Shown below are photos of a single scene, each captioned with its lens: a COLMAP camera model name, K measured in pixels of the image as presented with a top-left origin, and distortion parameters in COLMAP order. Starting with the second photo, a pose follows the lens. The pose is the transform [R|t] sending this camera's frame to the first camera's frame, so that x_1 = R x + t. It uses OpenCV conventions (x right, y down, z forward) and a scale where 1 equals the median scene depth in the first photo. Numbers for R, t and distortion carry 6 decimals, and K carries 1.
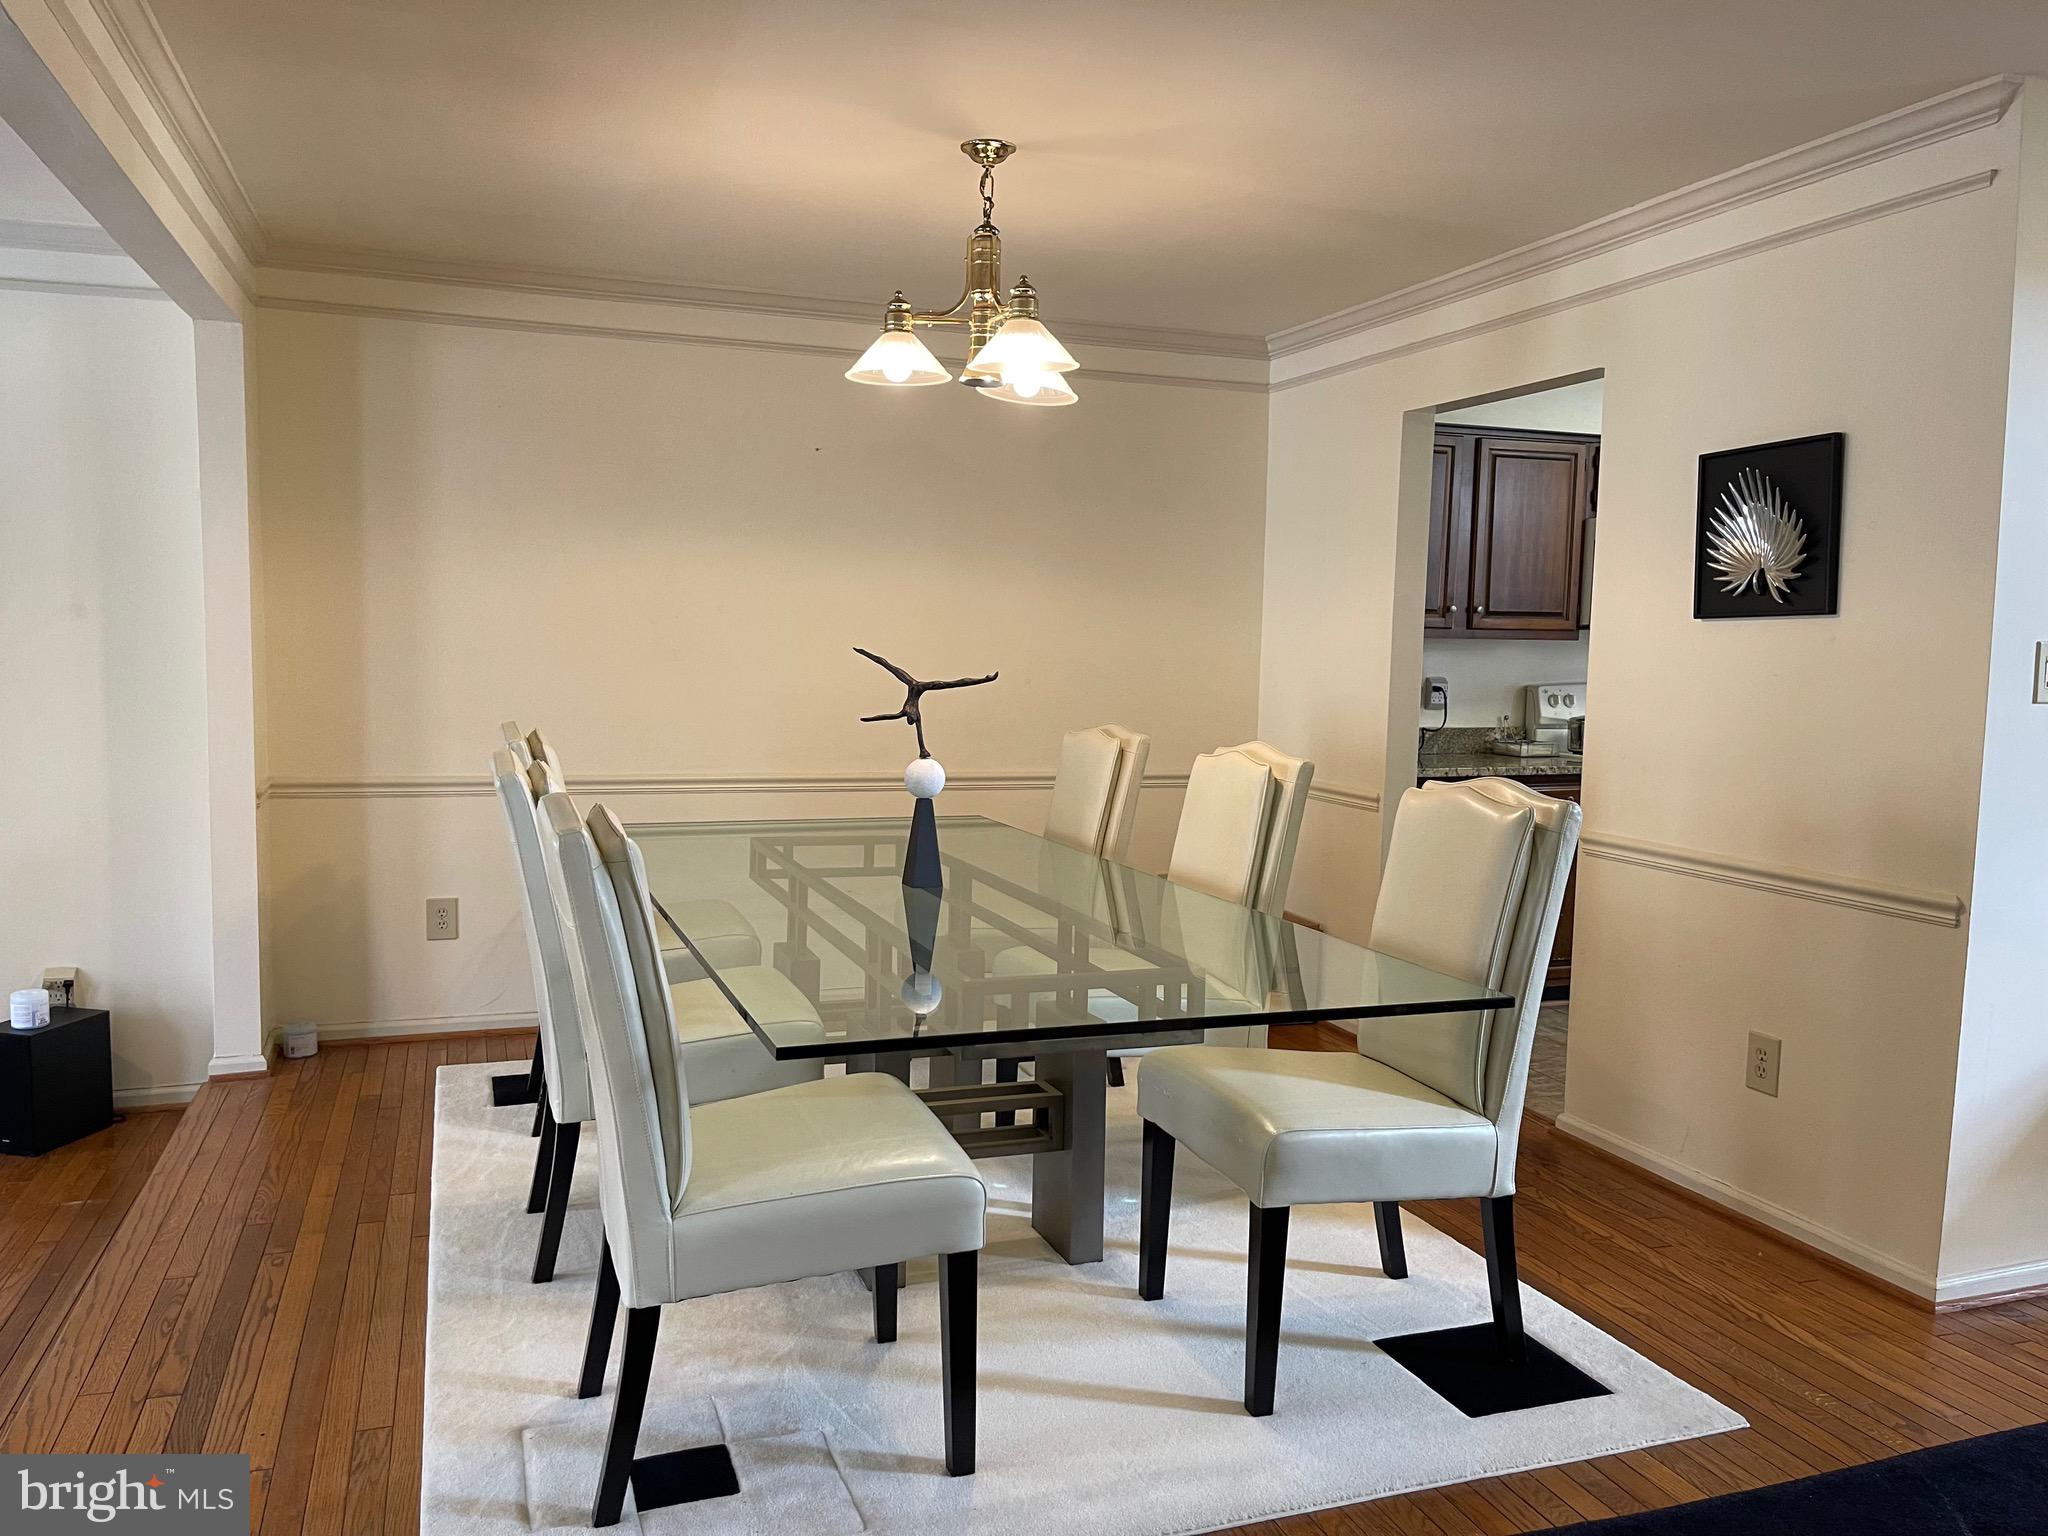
lens RADIAL K [[1532.8, 0, 1019.6], [0, 1532.8, 778.4], [0, 0, 1]] dist [0.052526, -0.042337]
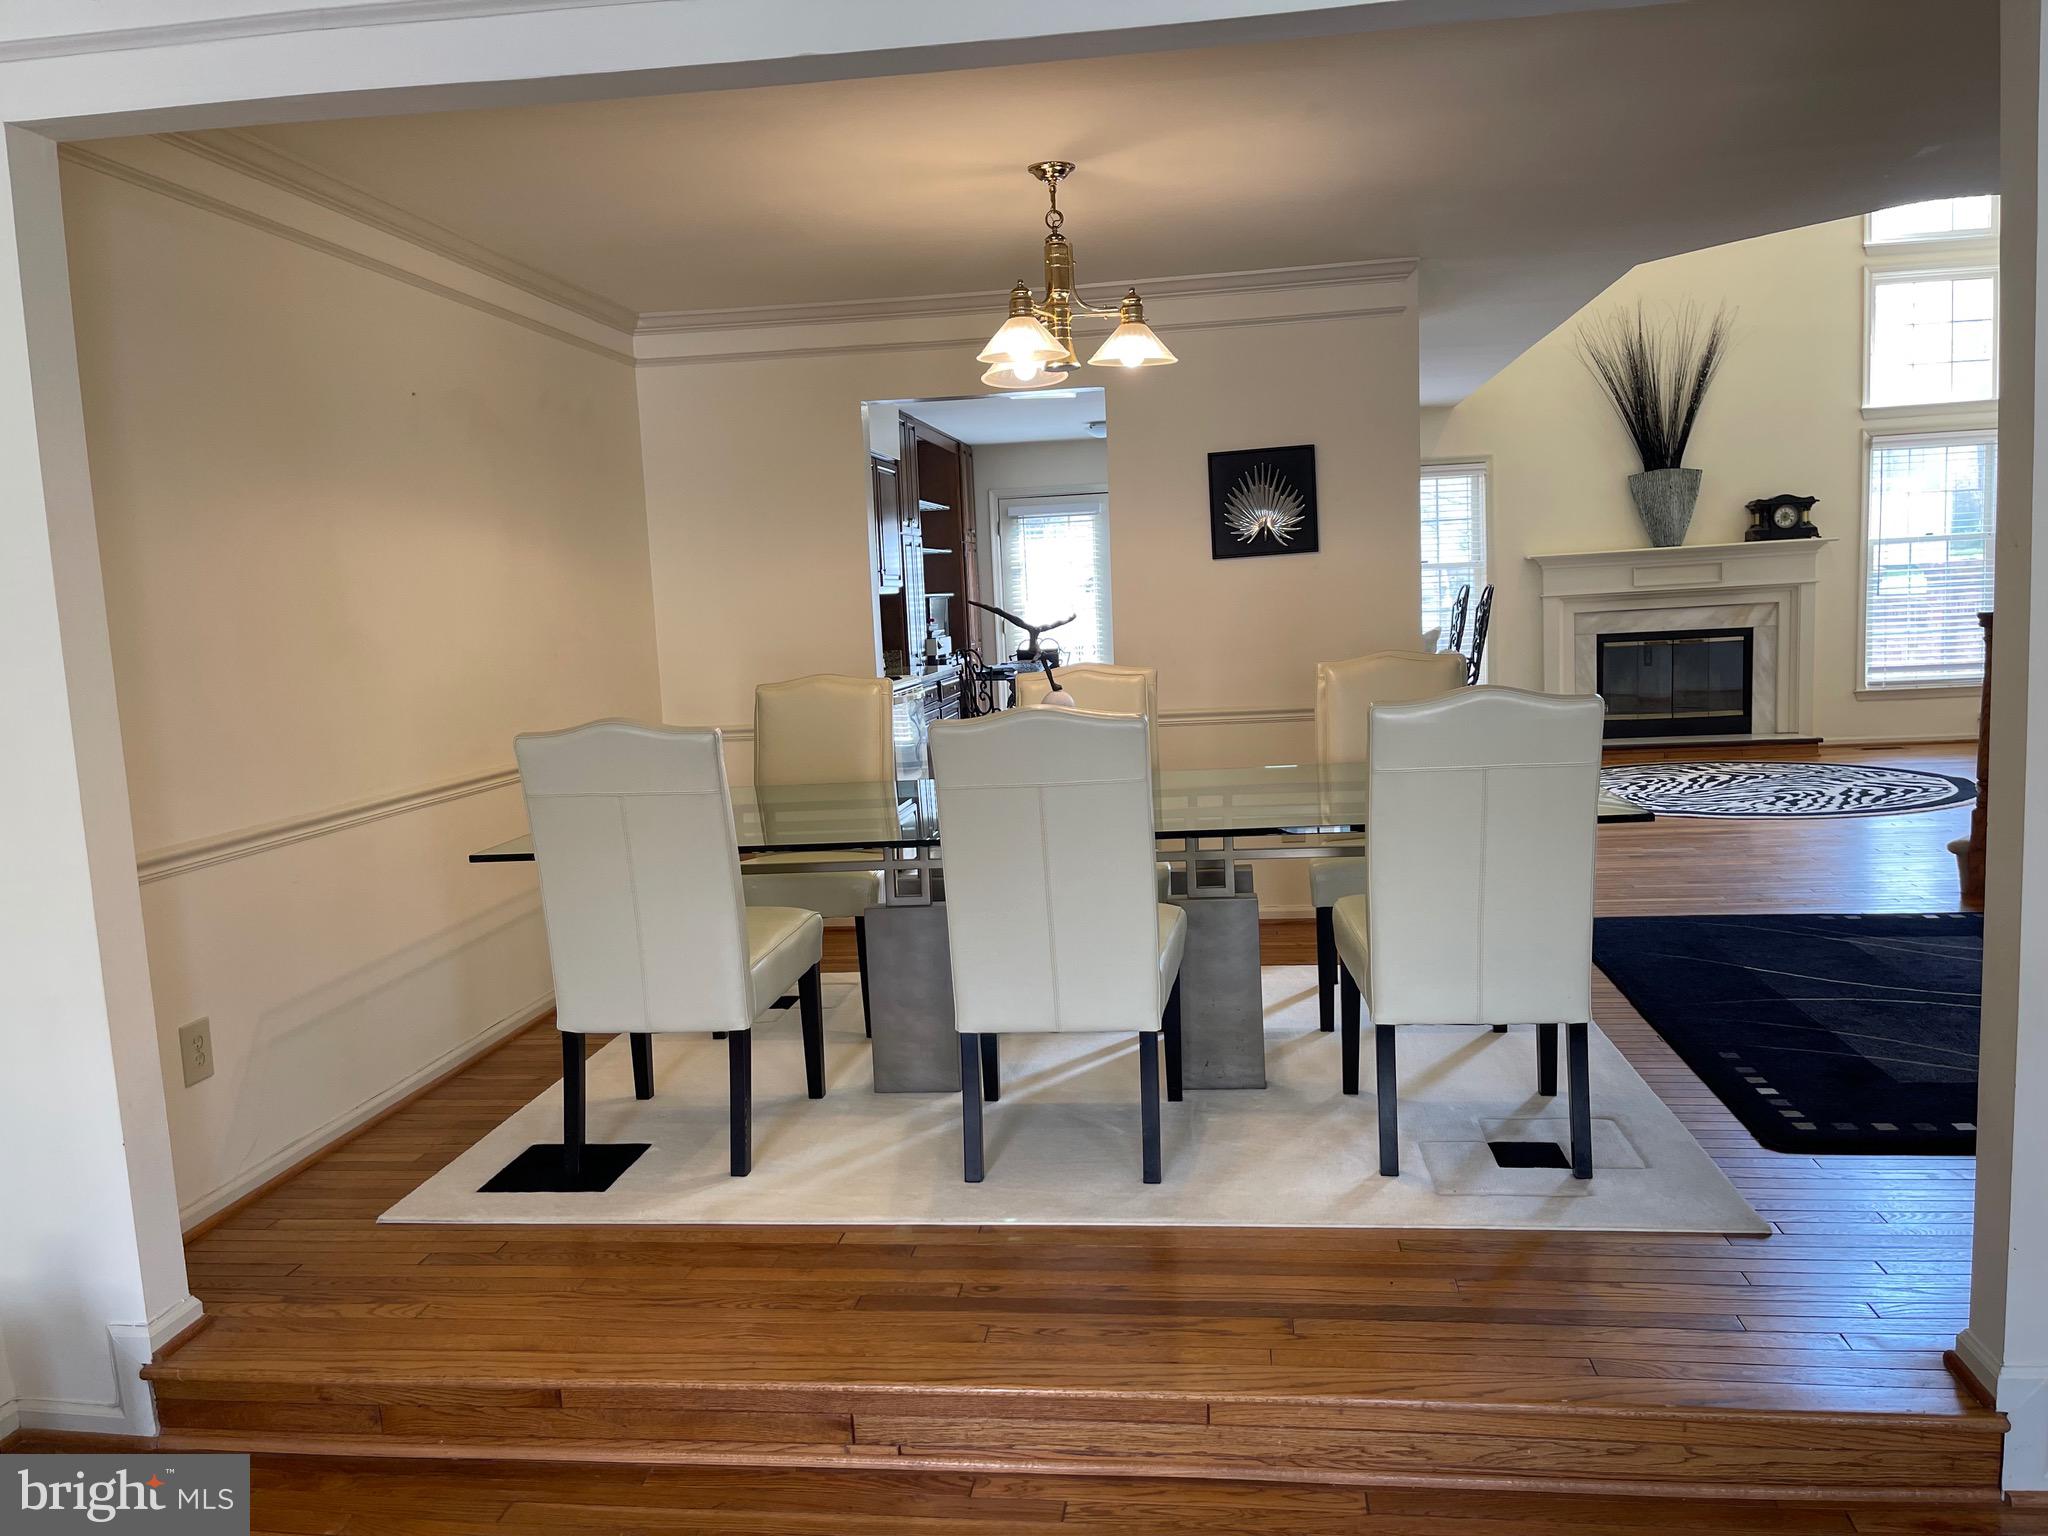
lens RADIAL K [[1532.8, 0, 1019.6], [0, 1532.8, 778.4], [0, 0, 1]] dist [0.052526, -0.042337]
pose [[0.465987, -0.147262, 0.872450, -1.126931], [0.137289, 0.986144, 0.093125, -0.061237], [-0.874075, 0.076382, 0.479748, 0.487728]]
